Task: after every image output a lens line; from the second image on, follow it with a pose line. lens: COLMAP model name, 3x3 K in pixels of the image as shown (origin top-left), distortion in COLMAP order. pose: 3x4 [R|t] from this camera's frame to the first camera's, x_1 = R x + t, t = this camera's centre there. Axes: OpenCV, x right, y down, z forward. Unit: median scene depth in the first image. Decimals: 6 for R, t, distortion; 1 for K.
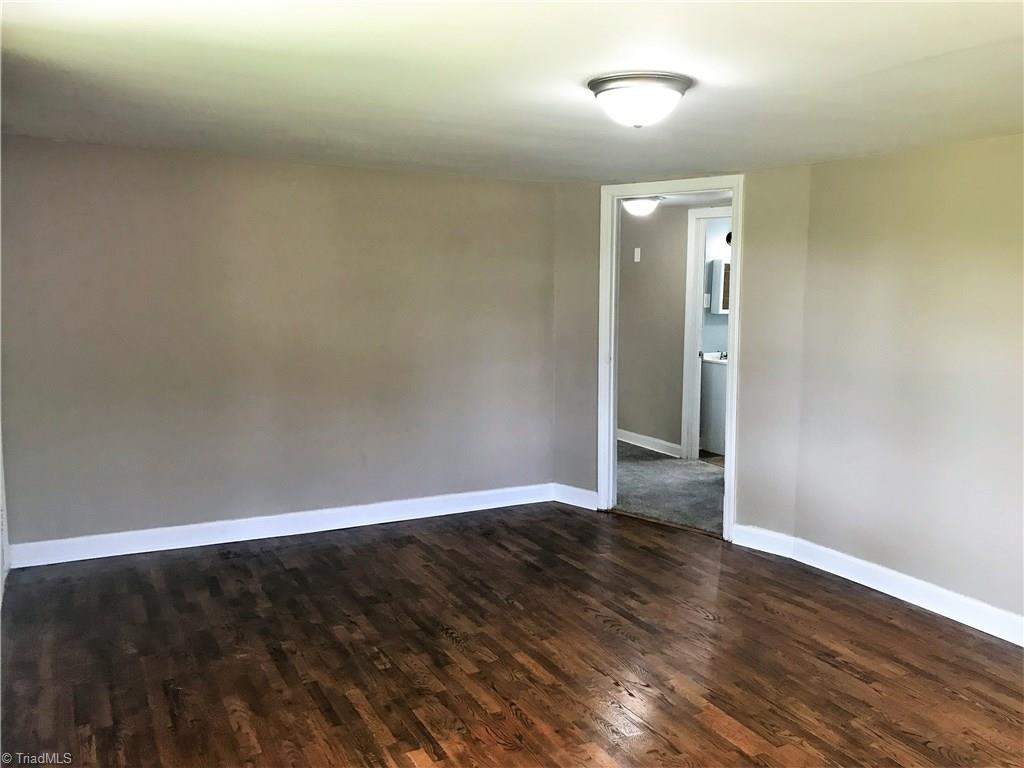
lens RADIAL K [[848.6, 0, 512.0], [0, 848.6, 384.0], [0, 0, 1]] dist [0.033761, -0.002110]
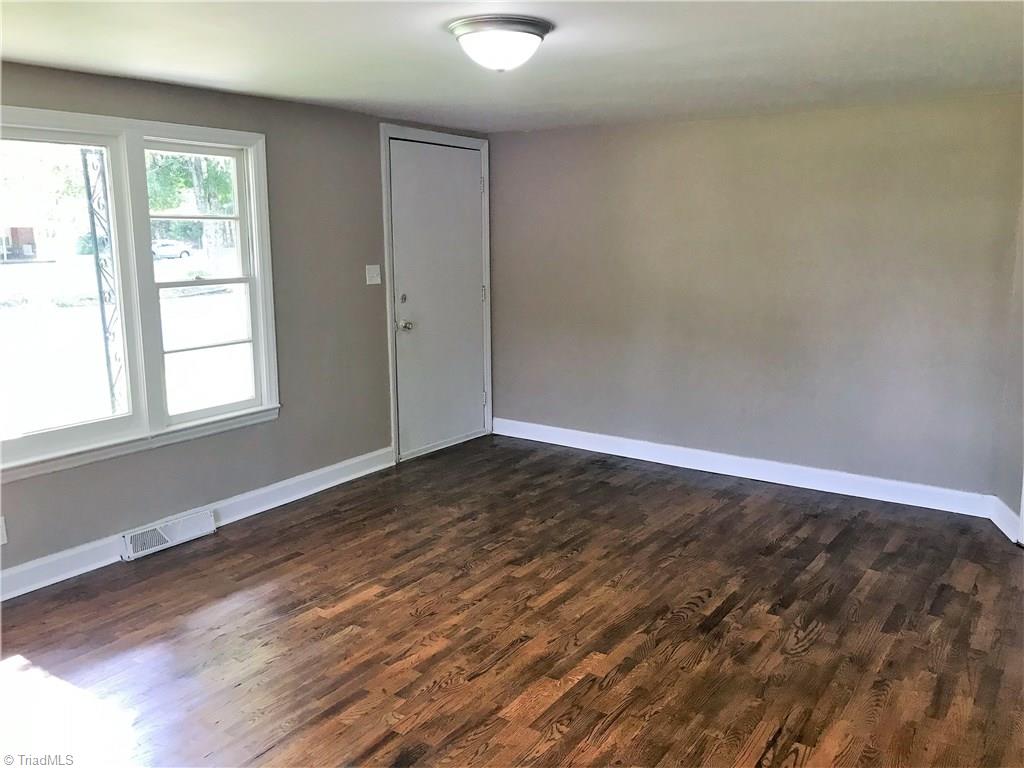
lens RADIAL K [[843.0, 0, 508.6], [0, 843.0, 377.1], [0, 0, 1]] dist [0.114286, -0.255638]
pose [[0.460695, 0.137785, -0.876798, 0.795982], [-0.104396, 0.989431, 0.100632, -0.031803], [0.881398, 0.045174, 0.470210, 0.397614]]
